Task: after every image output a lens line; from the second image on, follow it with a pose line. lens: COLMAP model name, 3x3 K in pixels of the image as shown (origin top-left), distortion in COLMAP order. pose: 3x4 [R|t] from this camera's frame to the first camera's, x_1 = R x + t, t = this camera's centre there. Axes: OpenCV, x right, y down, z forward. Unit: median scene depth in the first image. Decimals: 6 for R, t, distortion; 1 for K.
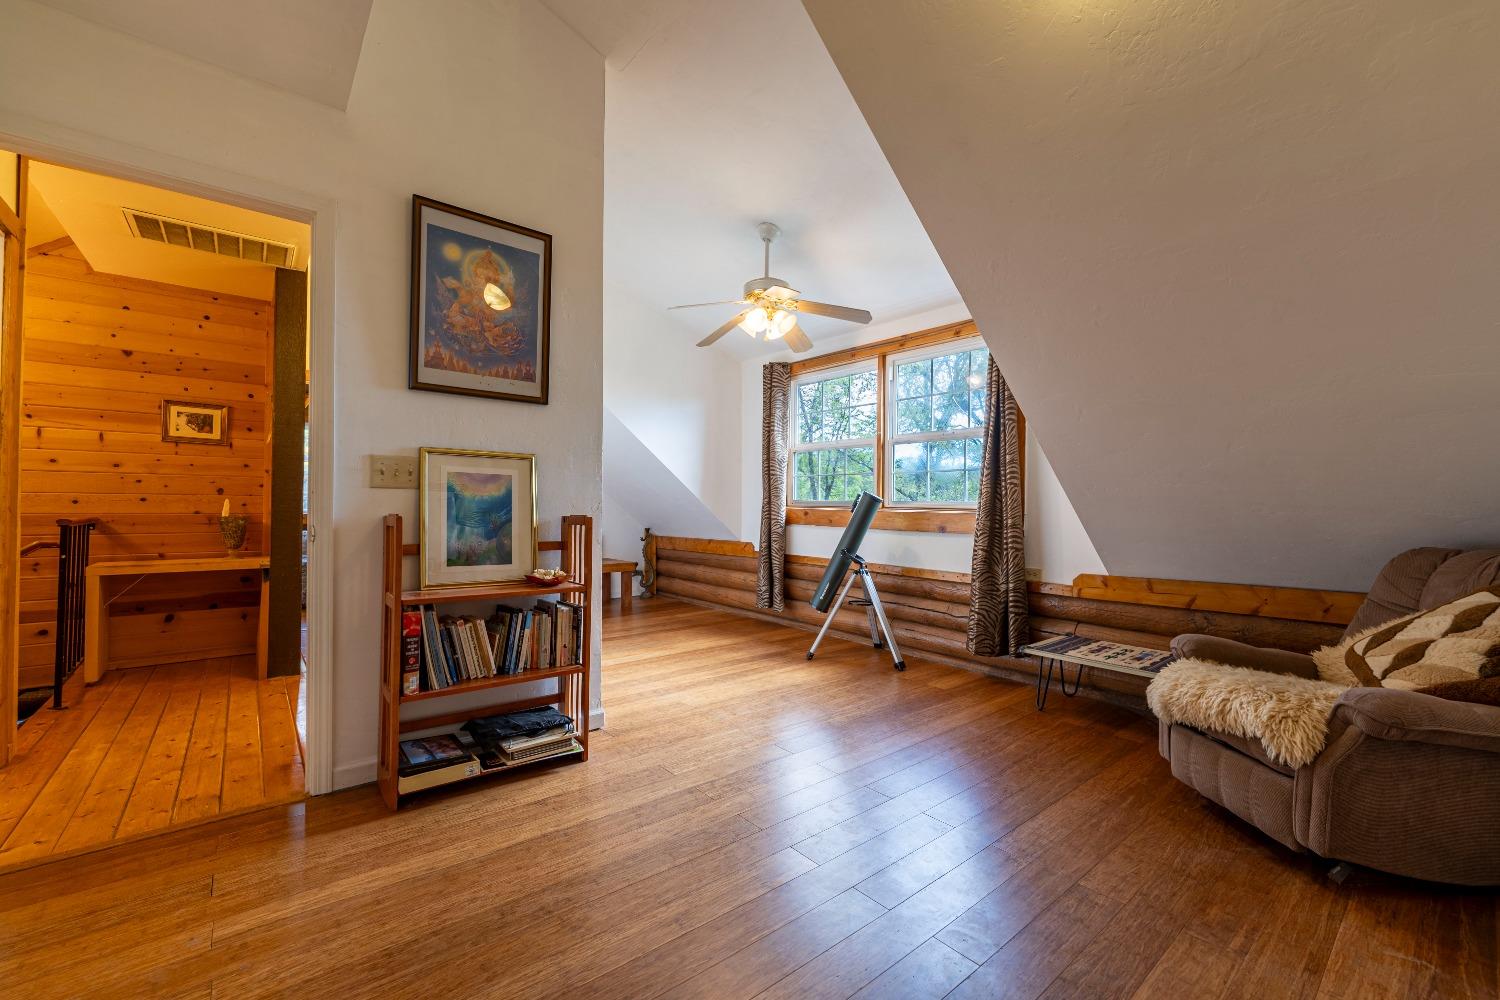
lens RADIAL K [[615.1, 0, 743.7], [0, 615.1, 503.5], [0, 0, 1]] dist [-0.000912, -0.001791]
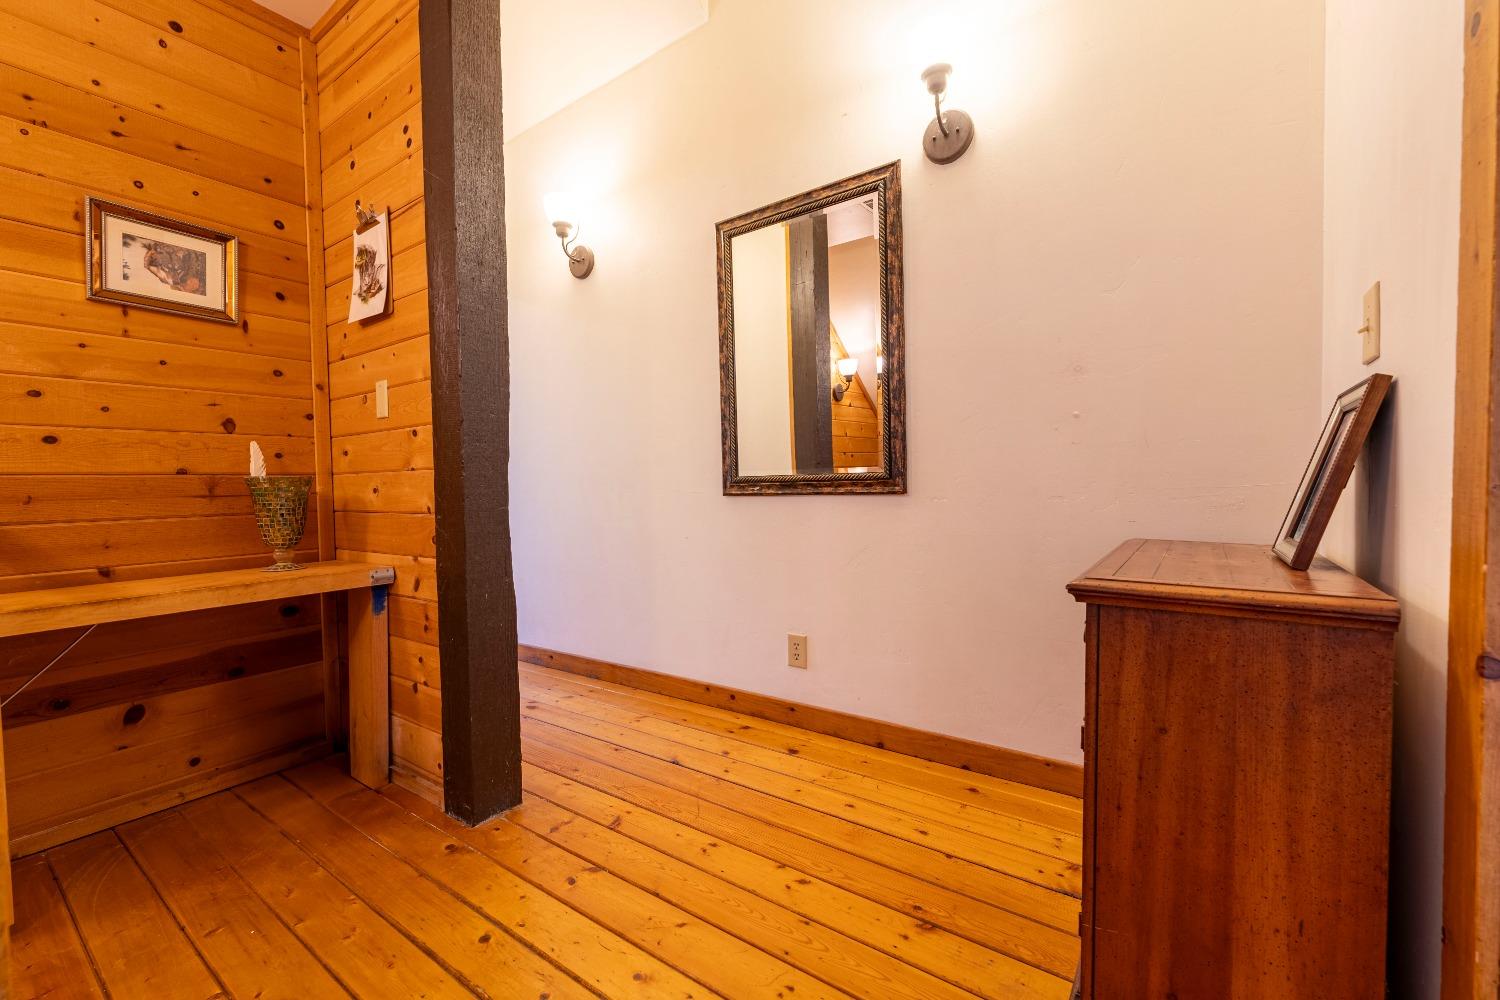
lens RADIAL K [[615.1, 0, 751.3], [0, 615.1, 503.8], [0, 0, 1]] dist [-0.000912, -0.001791]
pose [[0.961255, -0.039112, 0.272873, -0.665828], [0.028190, 0.998641, 0.043835, 0.032693], [-0.274217, -0.034444, 0.961051, 0.495080]]
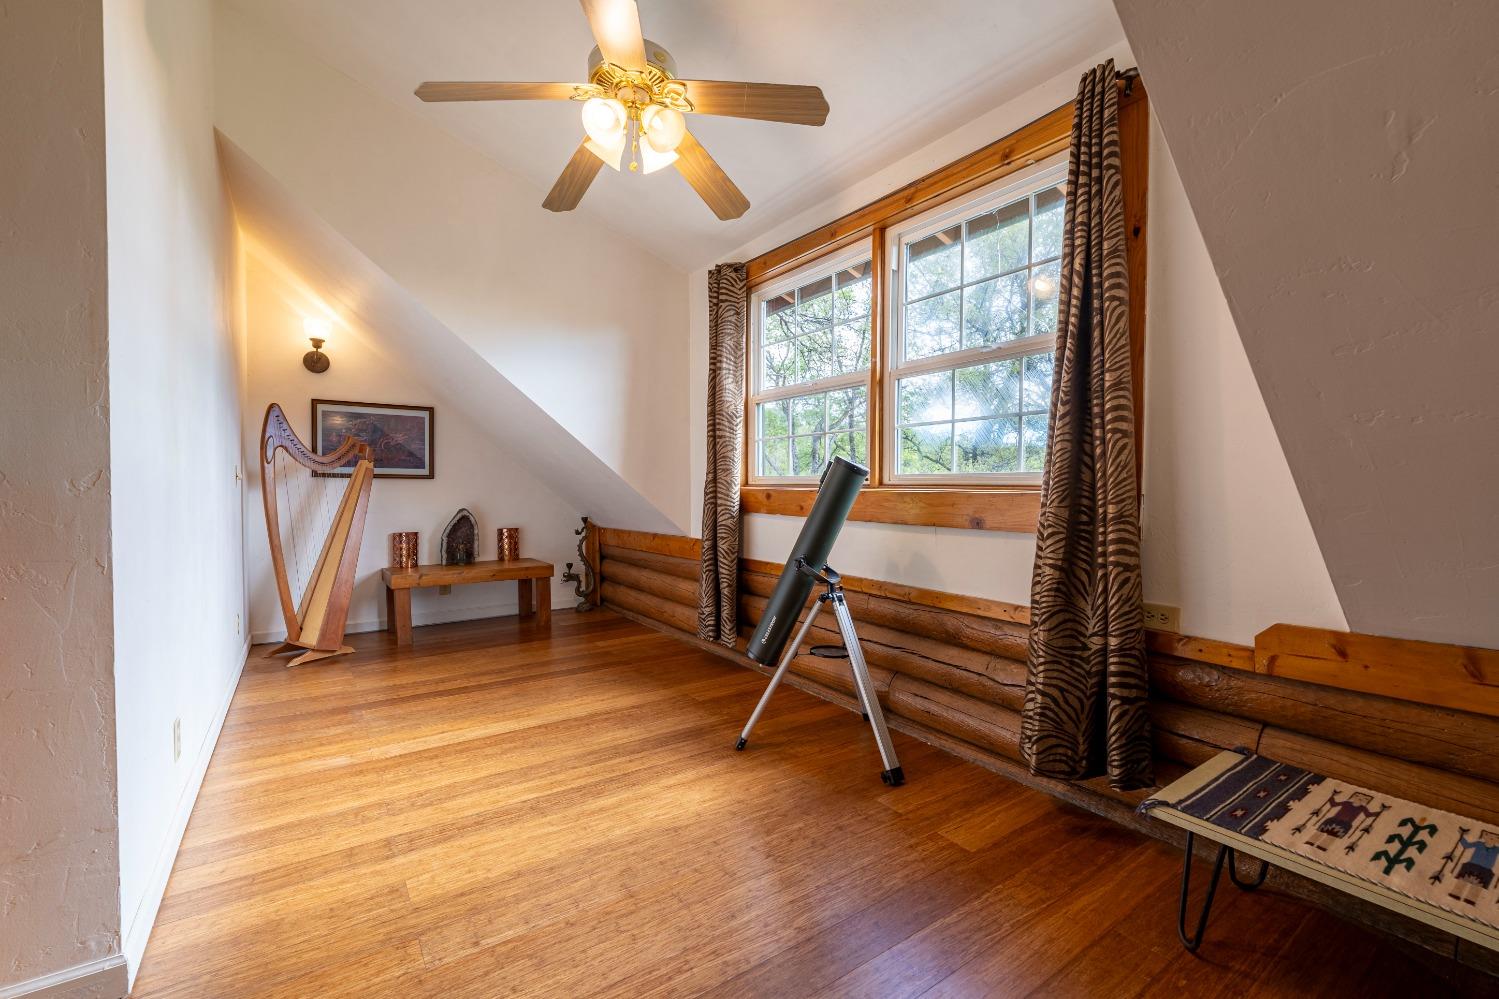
lens RADIAL K [[614.7, 0, 755.0], [0, 614.7, 502.7], [0, 0, 1]] dist [-0.000912, -0.001791]
pose [[0.996956, -0.002467, -0.077928, 0.166350], [0.004246, 0.999734, 0.022677, 0.010309], [0.077851, -0.022939, 0.996701, 0.433864]]
